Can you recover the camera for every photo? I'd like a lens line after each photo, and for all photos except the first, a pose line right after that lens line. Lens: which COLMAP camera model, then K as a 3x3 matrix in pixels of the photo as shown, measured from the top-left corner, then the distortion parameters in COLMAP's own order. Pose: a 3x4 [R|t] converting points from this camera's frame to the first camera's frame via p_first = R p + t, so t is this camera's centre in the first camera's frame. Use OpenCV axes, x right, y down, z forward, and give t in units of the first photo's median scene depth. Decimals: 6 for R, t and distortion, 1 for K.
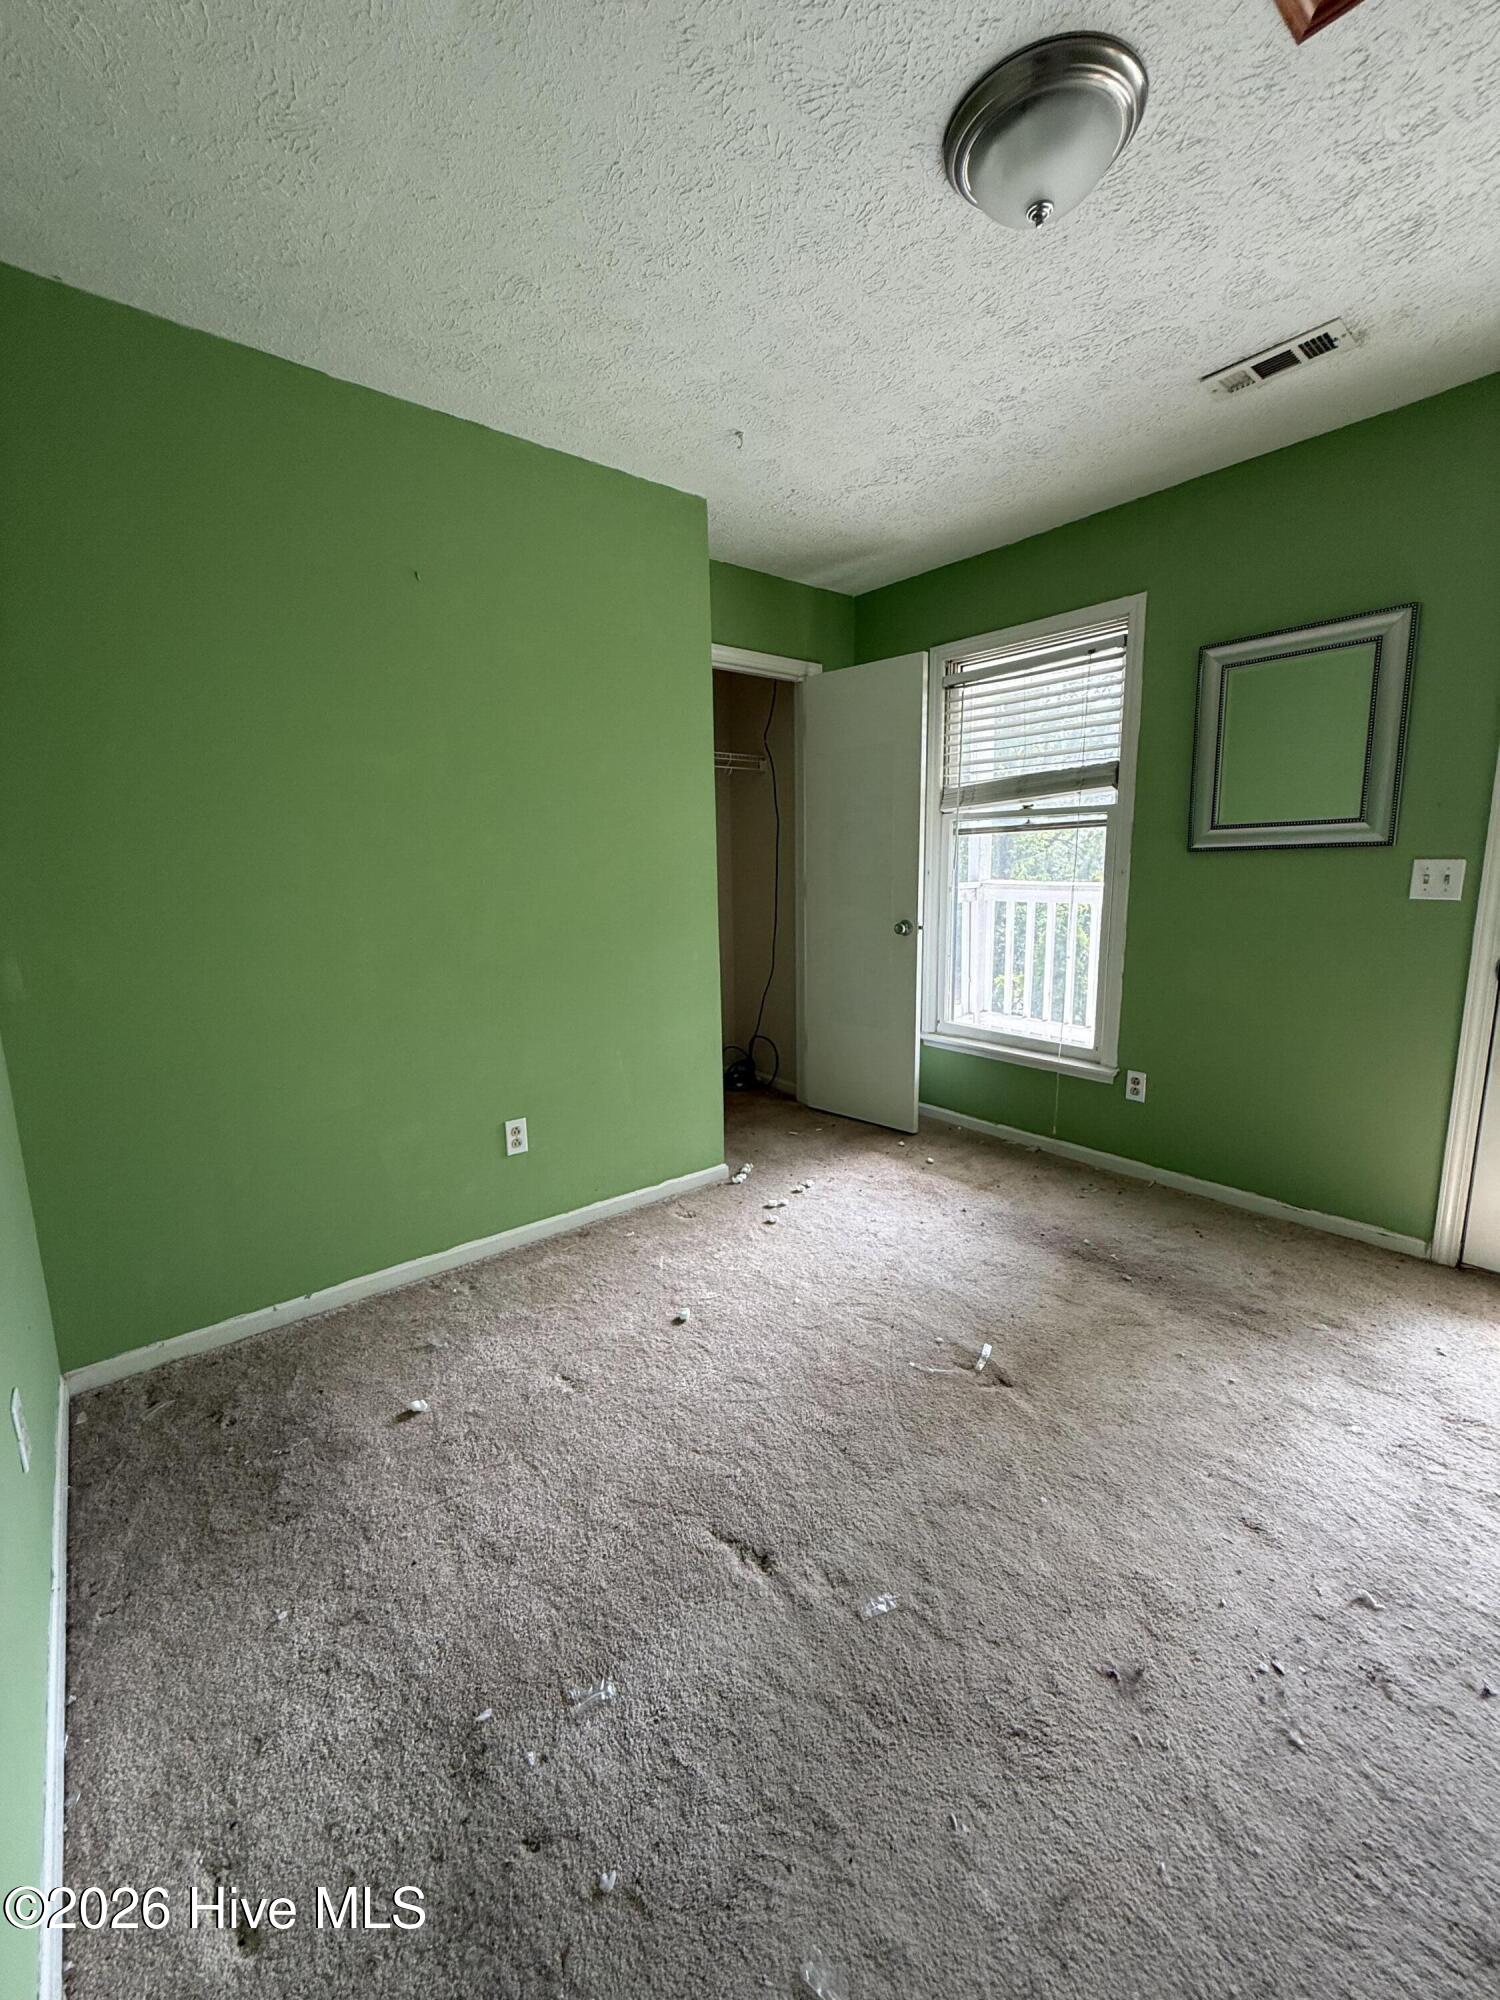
lens RADIAL K [[798.6, 0, 744.3], [0, 798.6, 998.4], [0, 0, 1]] dist [0.002360, -0.000040]
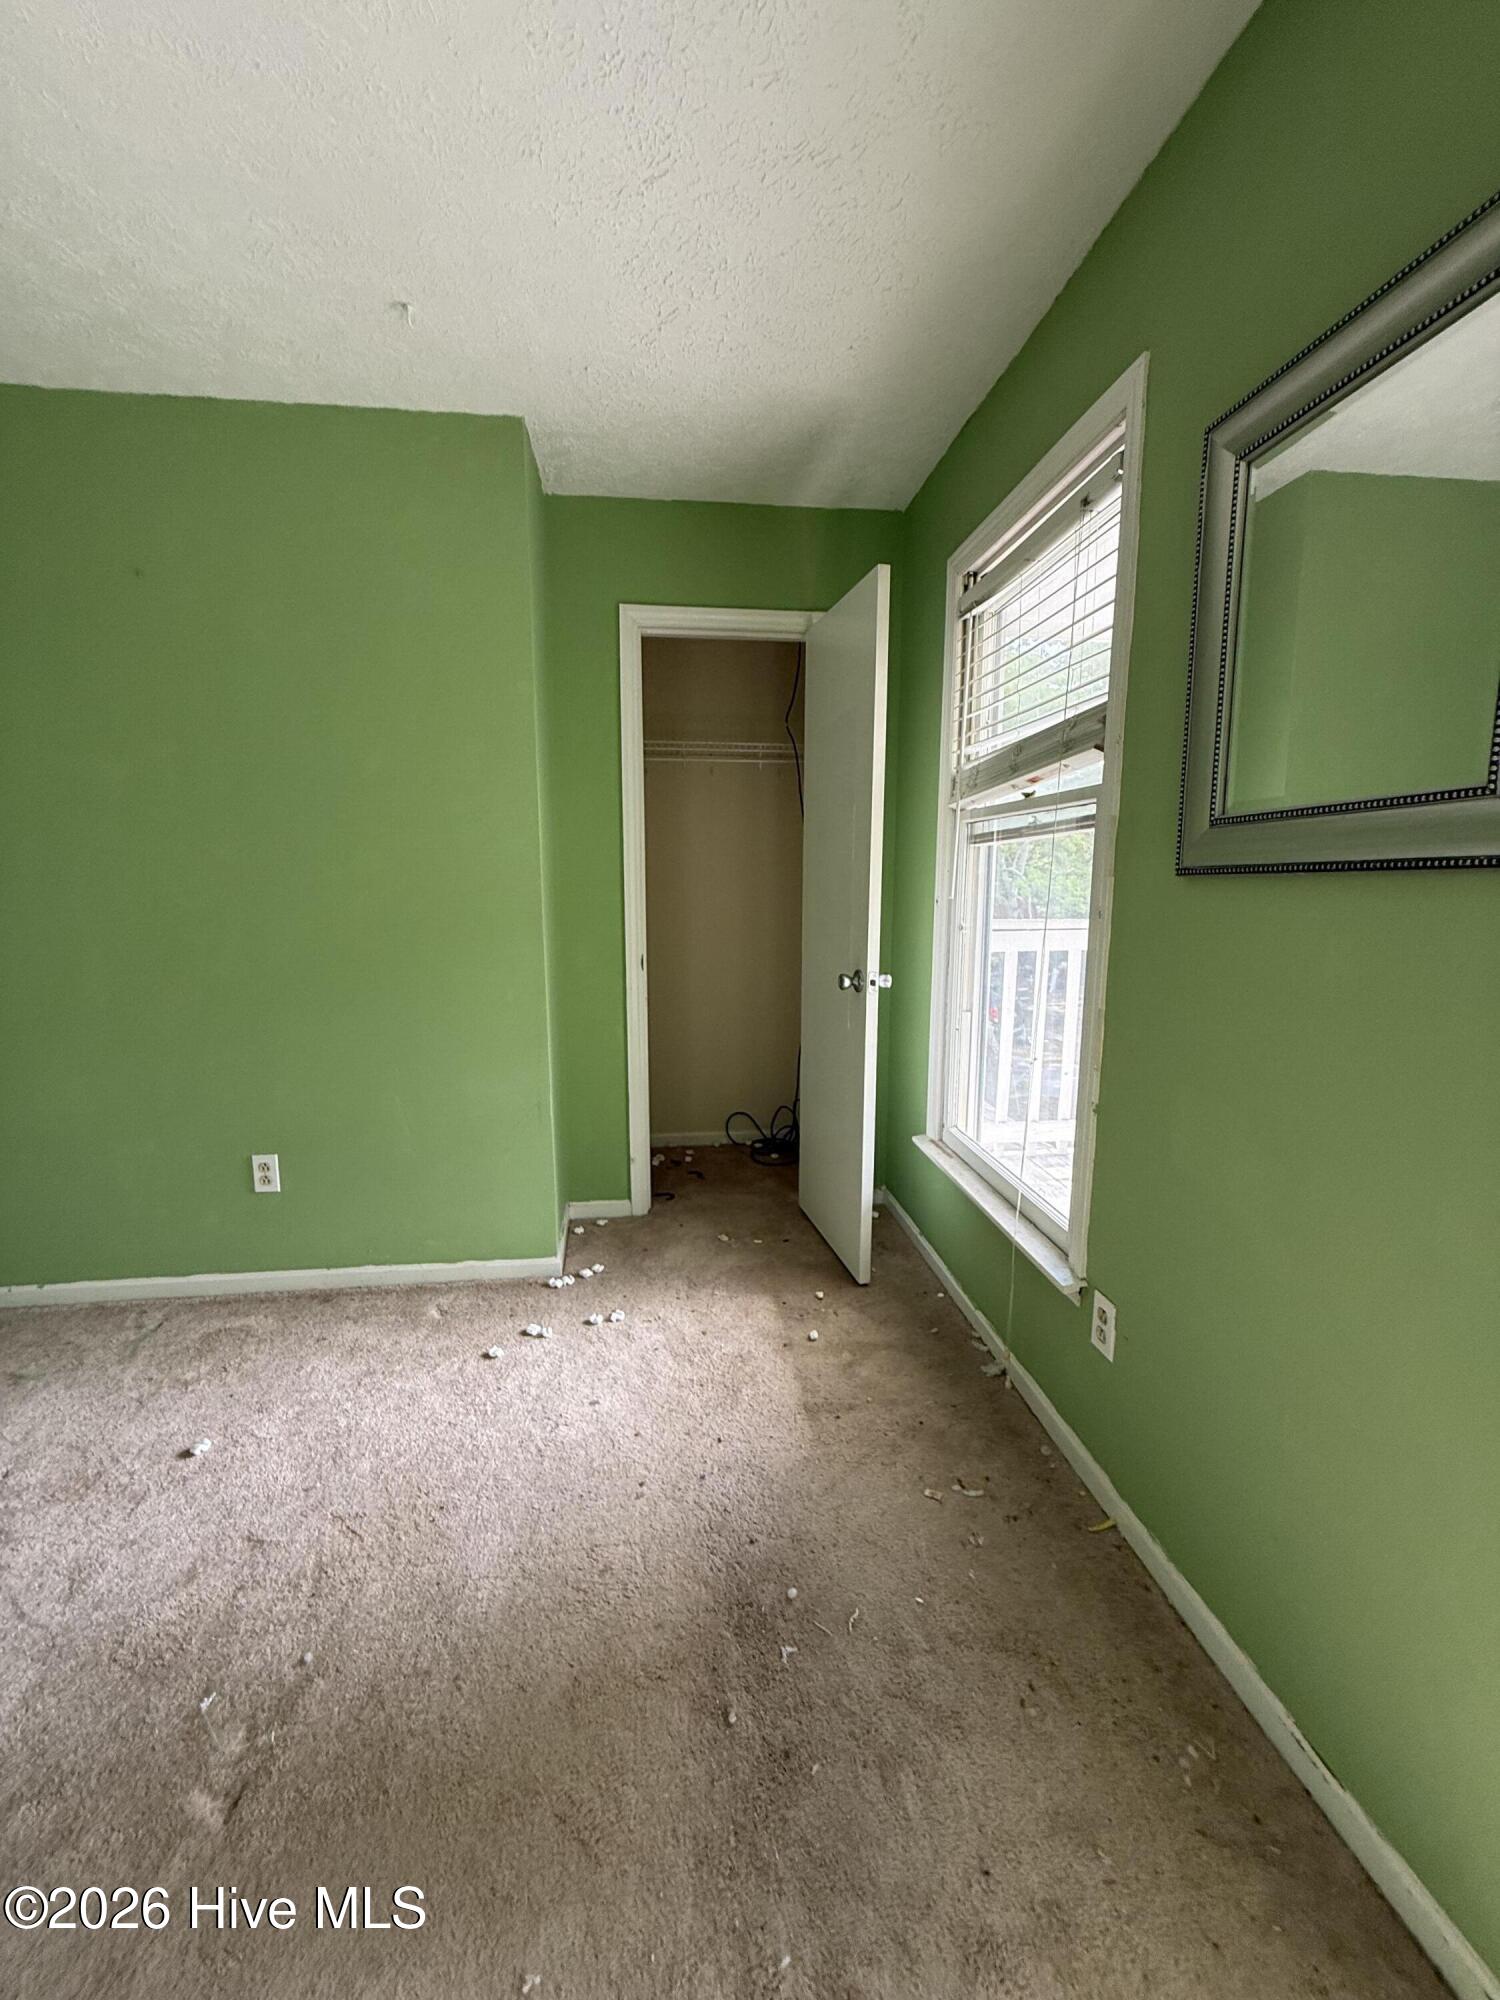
lens RADIAL K [[798.6, 0, 749.6], [0, 798.6, 996.2], [0, 0, 1]] dist [0.002360, -0.000040]
pose [[0.842806, 0.096439, -0.529508, 0.569085], [-0.106411, 0.994253, 0.011711, -0.086413], [0.527594, 0.046476, 0.848224, 0.445667]]
